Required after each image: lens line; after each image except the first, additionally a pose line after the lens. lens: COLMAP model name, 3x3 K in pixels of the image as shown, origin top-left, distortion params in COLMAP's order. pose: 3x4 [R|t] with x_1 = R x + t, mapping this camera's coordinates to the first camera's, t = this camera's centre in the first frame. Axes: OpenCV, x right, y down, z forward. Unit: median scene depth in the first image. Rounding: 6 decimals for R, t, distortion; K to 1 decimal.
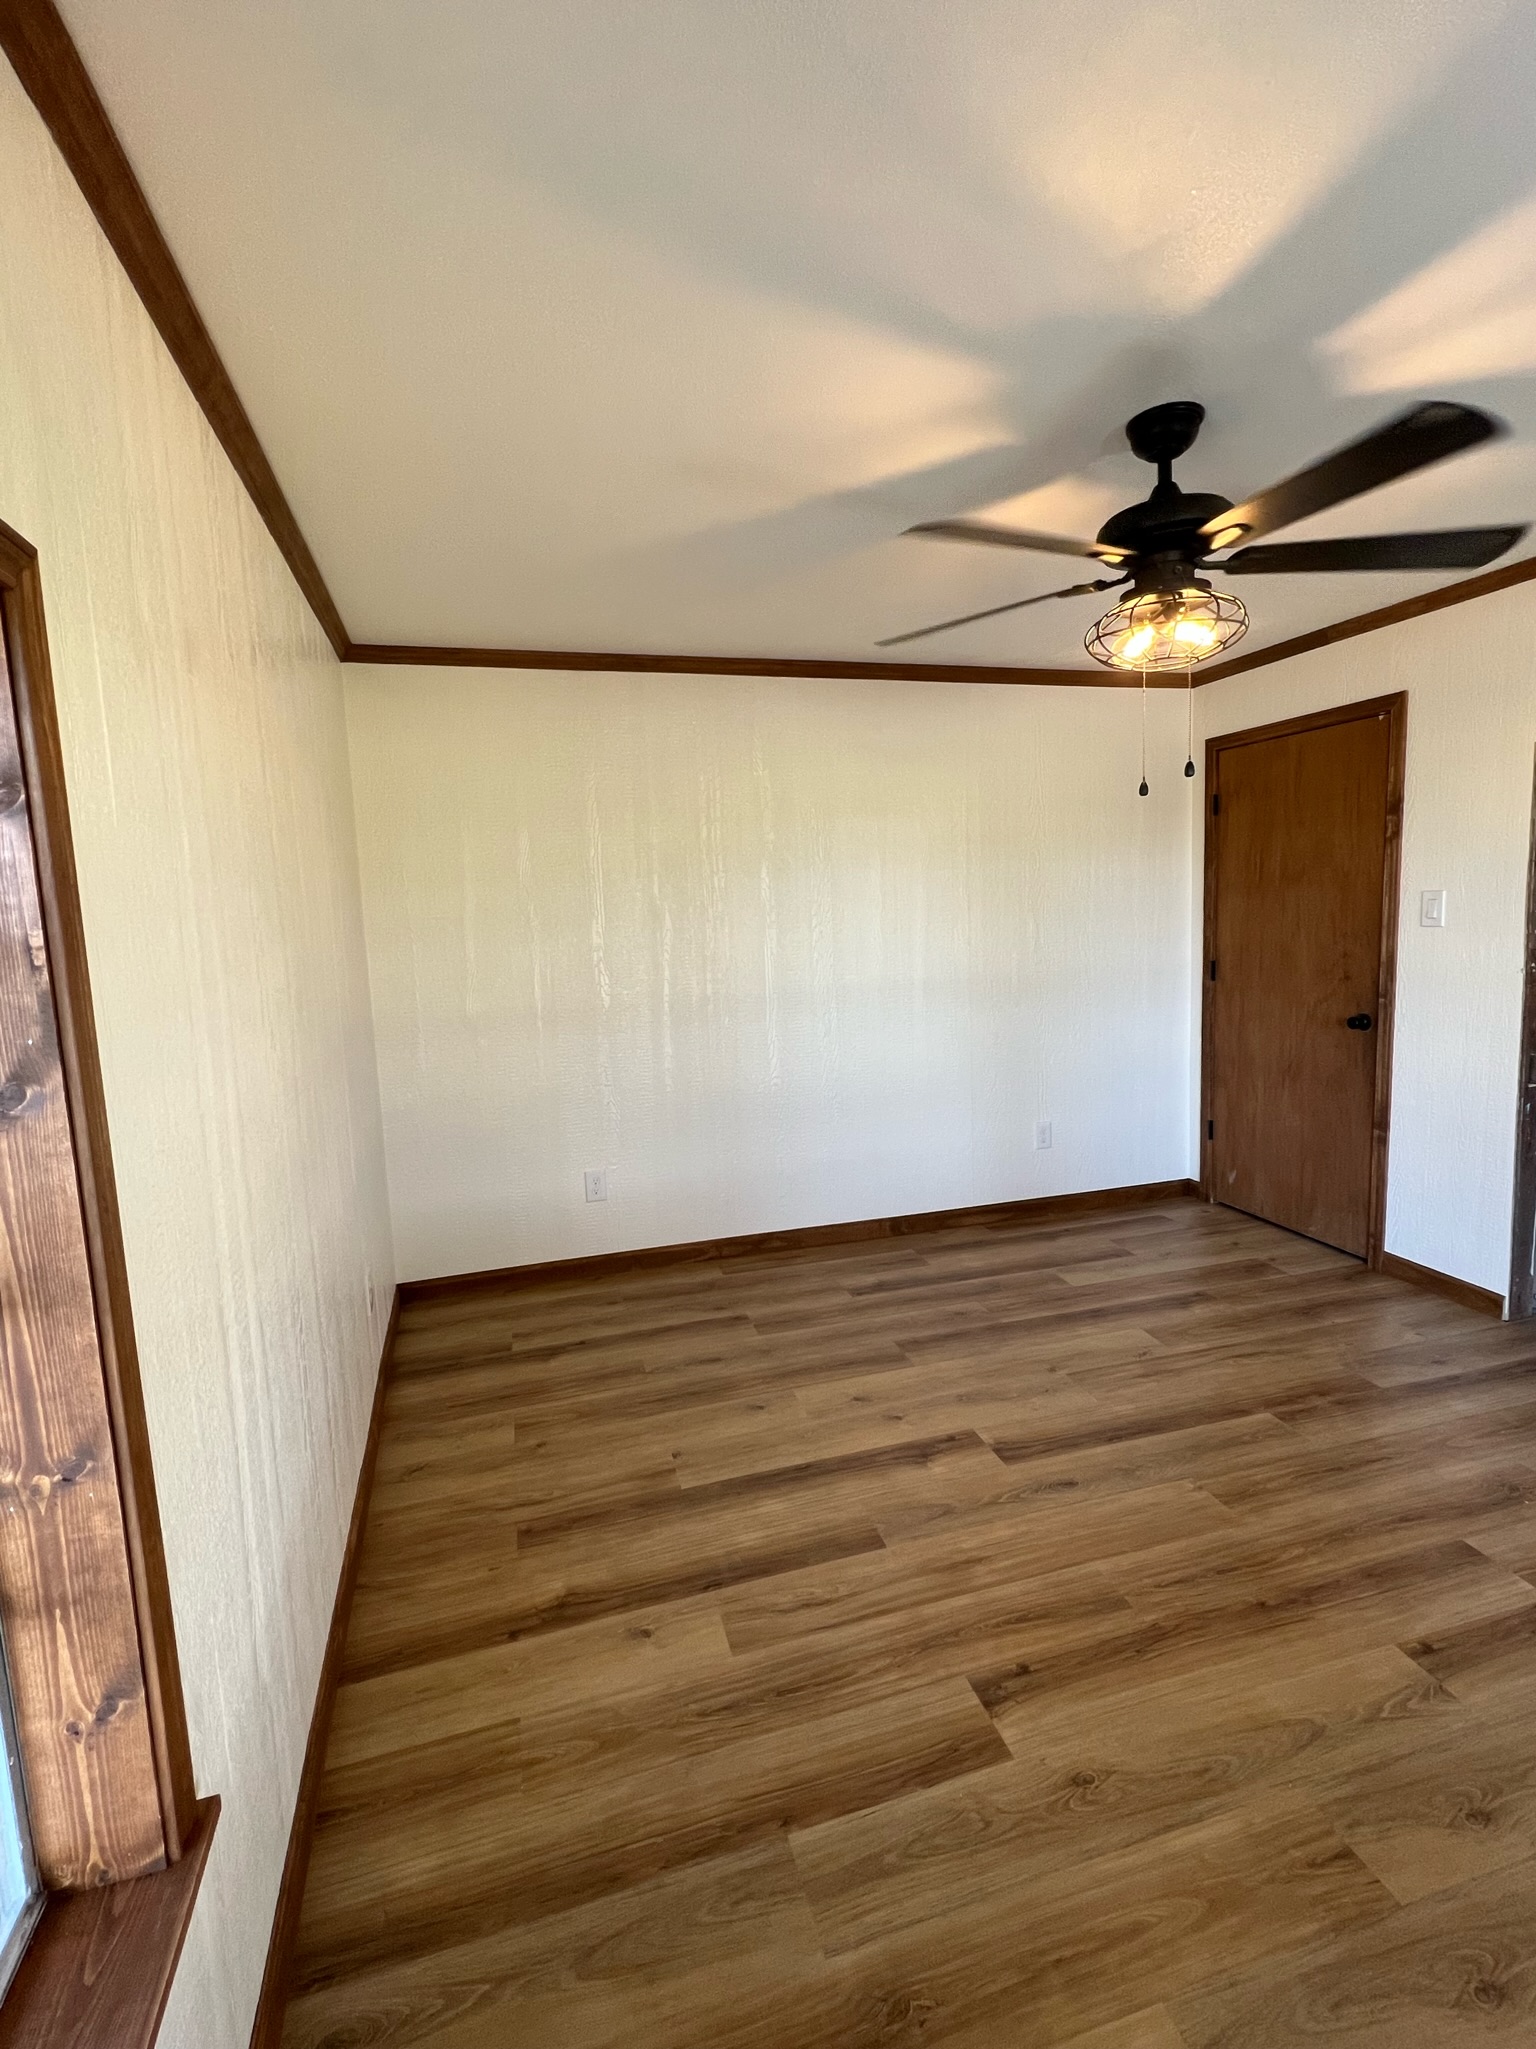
lens RADIAL K [[937.1, 0, 757.6], [0, 937.1, 1019.8], [0, 0, 1]] dist [-0.002441, 0.000831]
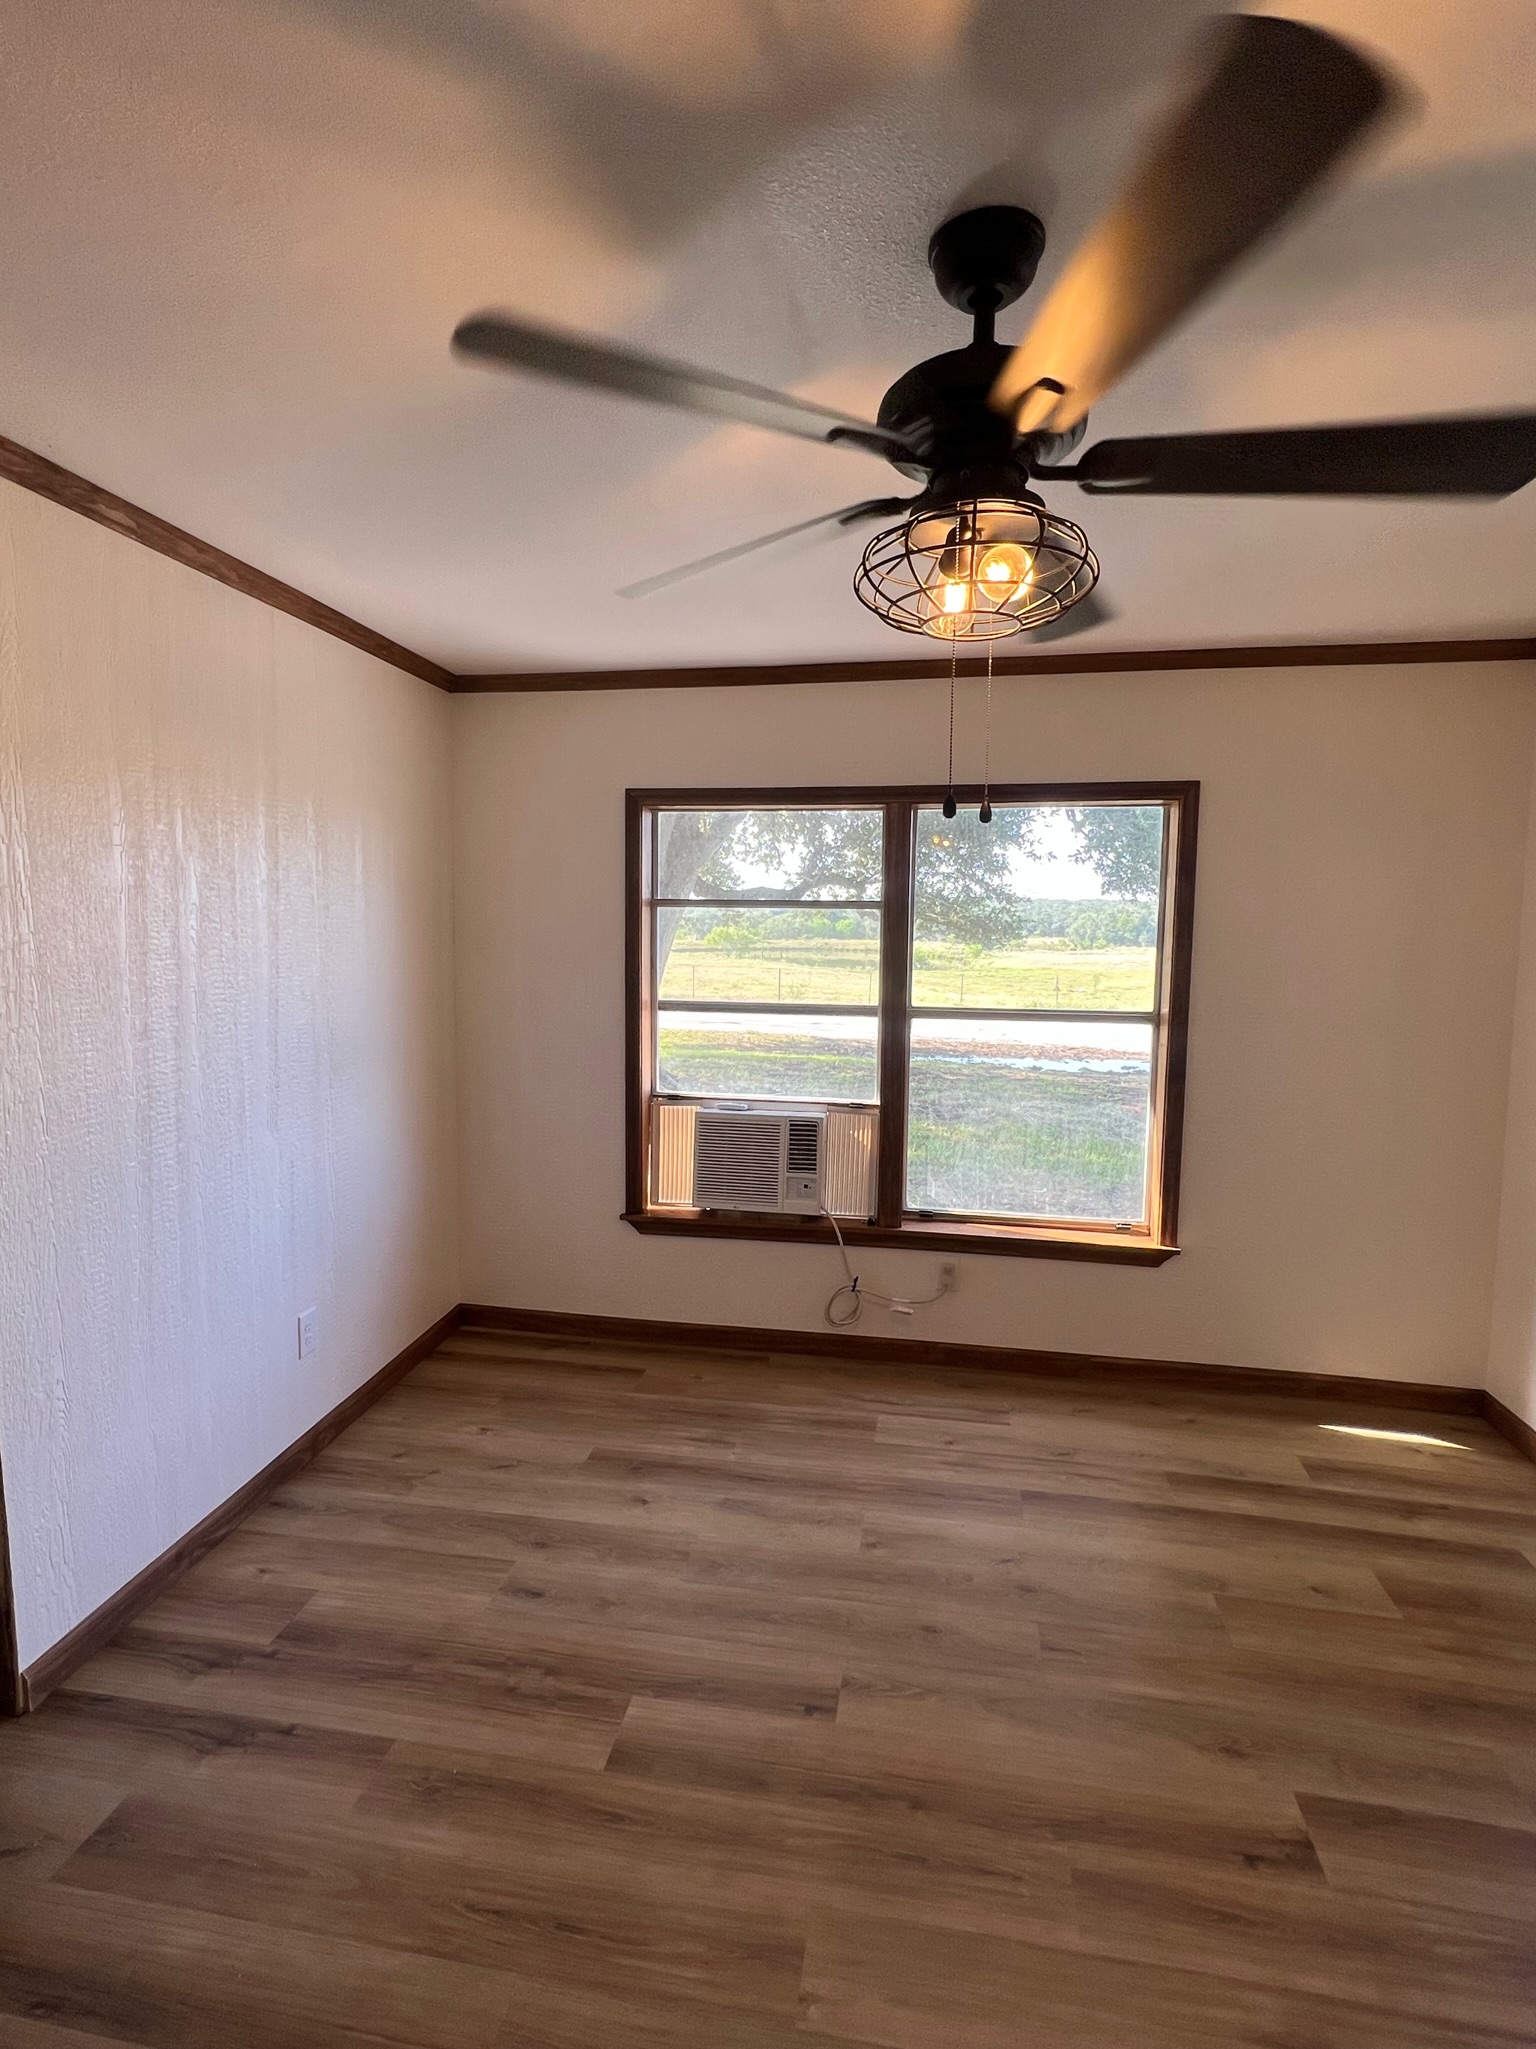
lens RADIAL K [[1012.4, 0, 756.9], [0, 1012.4, 1024.7], [0, 0, 1]] dist [-0.000521, -0.000580]
pose [[-0.900489, -0.009872, 0.434766, 0.216800], [0.082184, 0.977864, 0.192425, -0.205778], [-0.427042, 0.209007, -0.879745, 1.357406]]
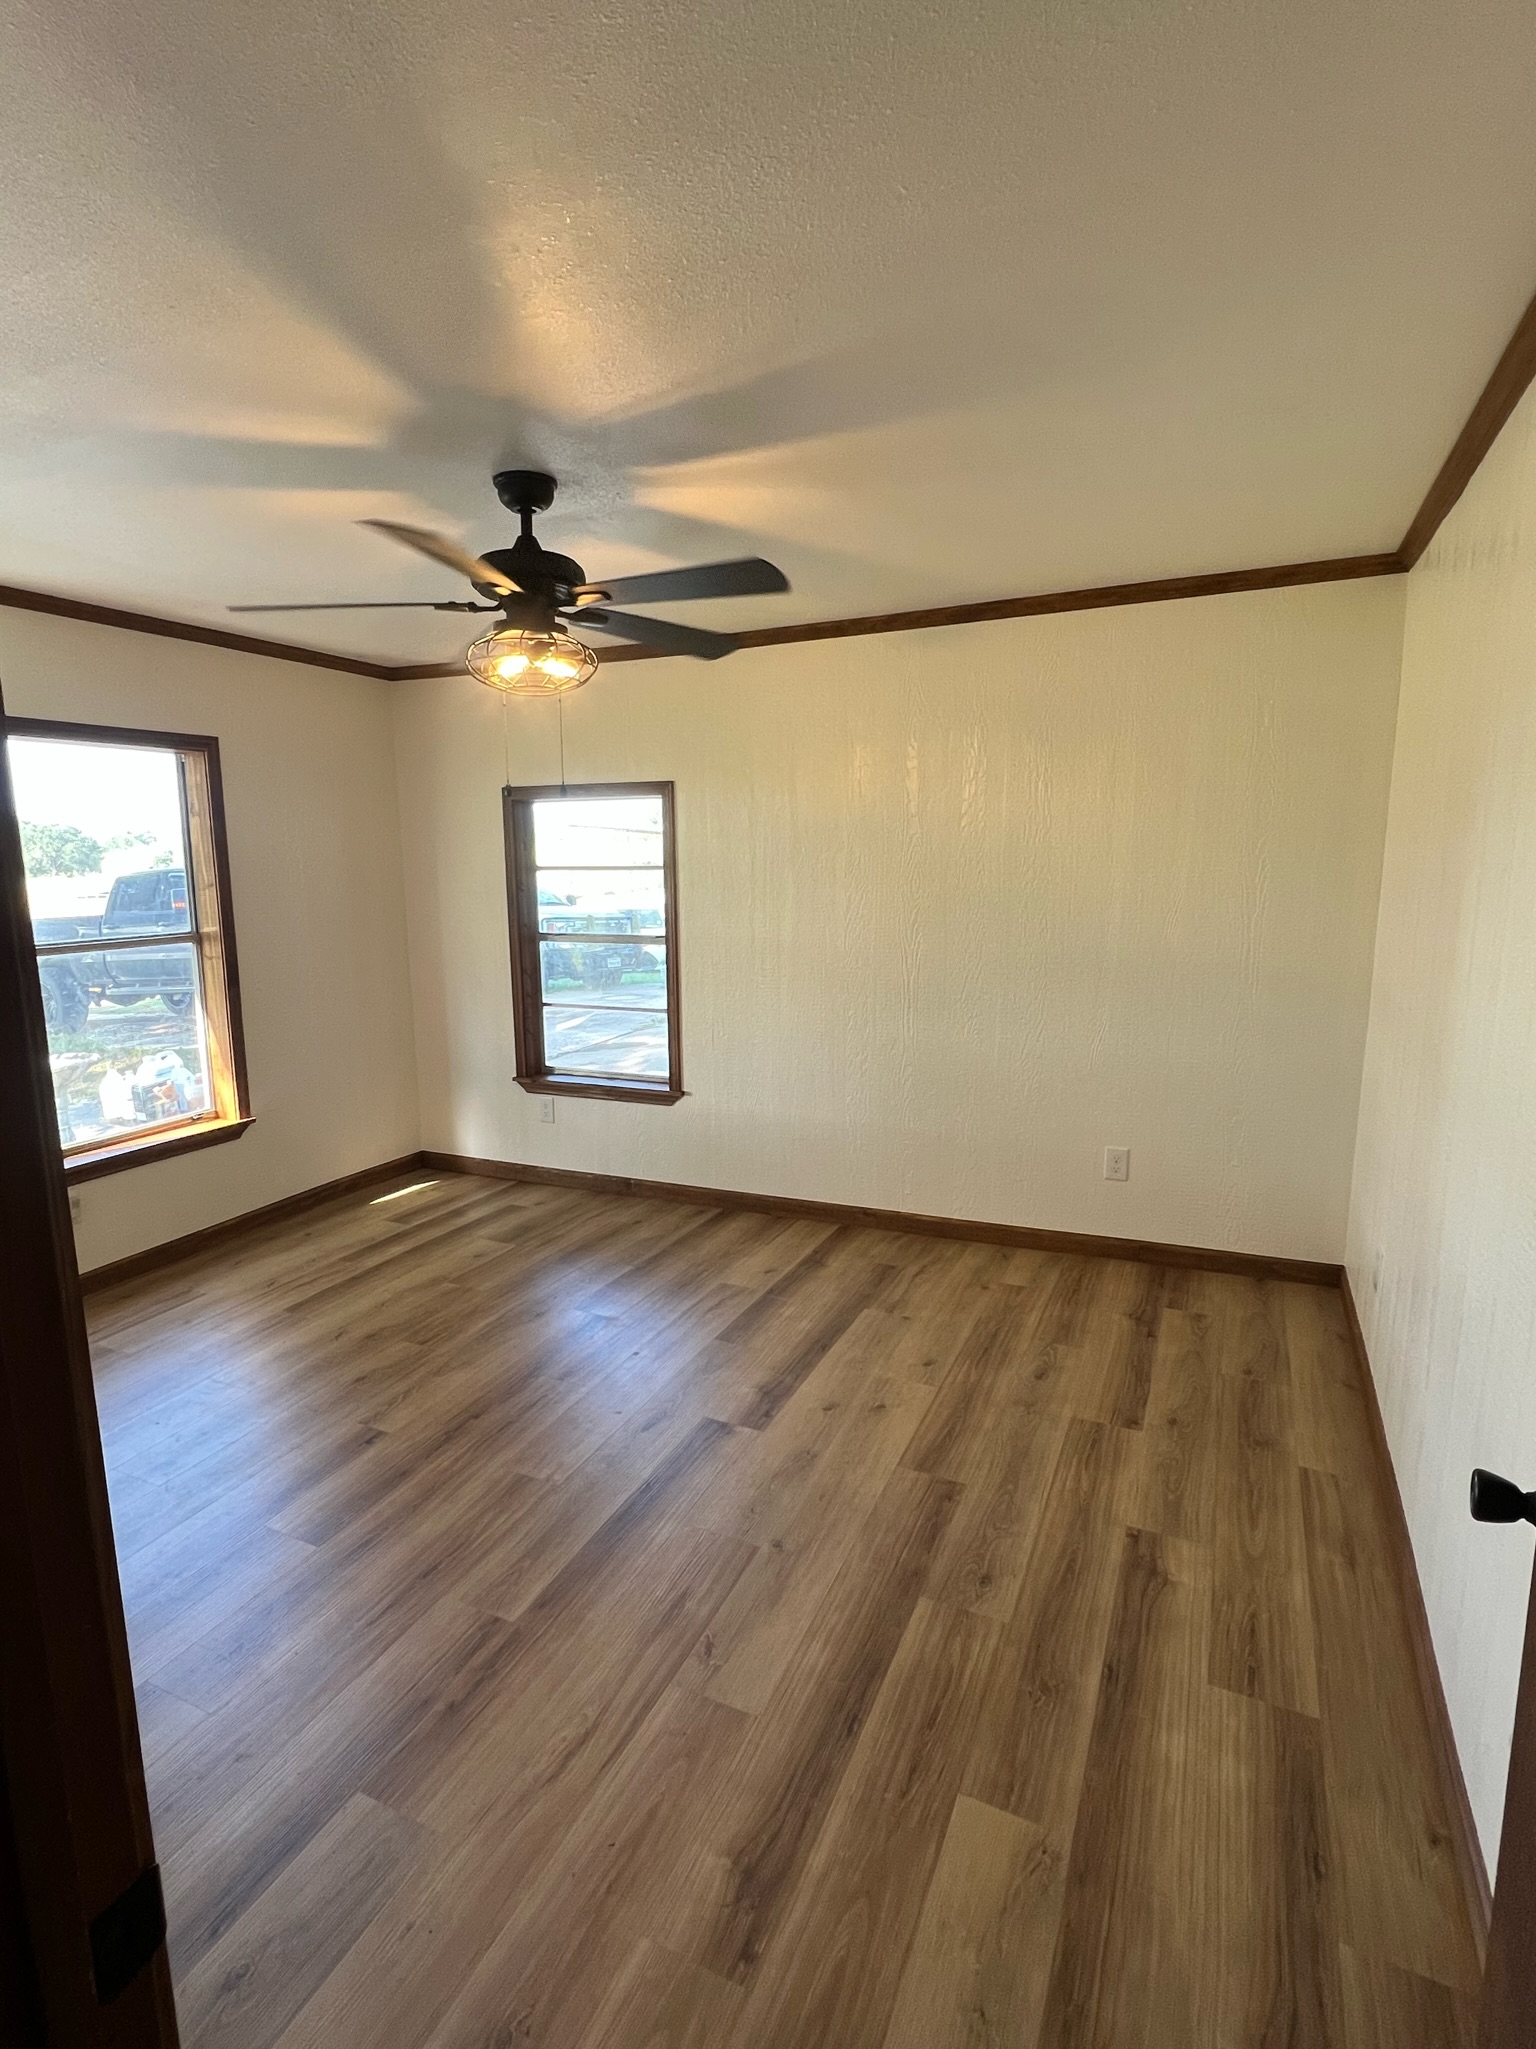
lens RADIAL K [[1012.4, 0, 762.0], [0, 1012.4, 1021.0], [0, 0, 1]] dist [-0.000521, -0.000580]
pose [[-0.646618, 0.175361, -0.742384, 0.992405], [-0.057042, 0.959377, 0.276302, -0.278643], [0.760678, 0.221008, -0.610347, 1.639255]]
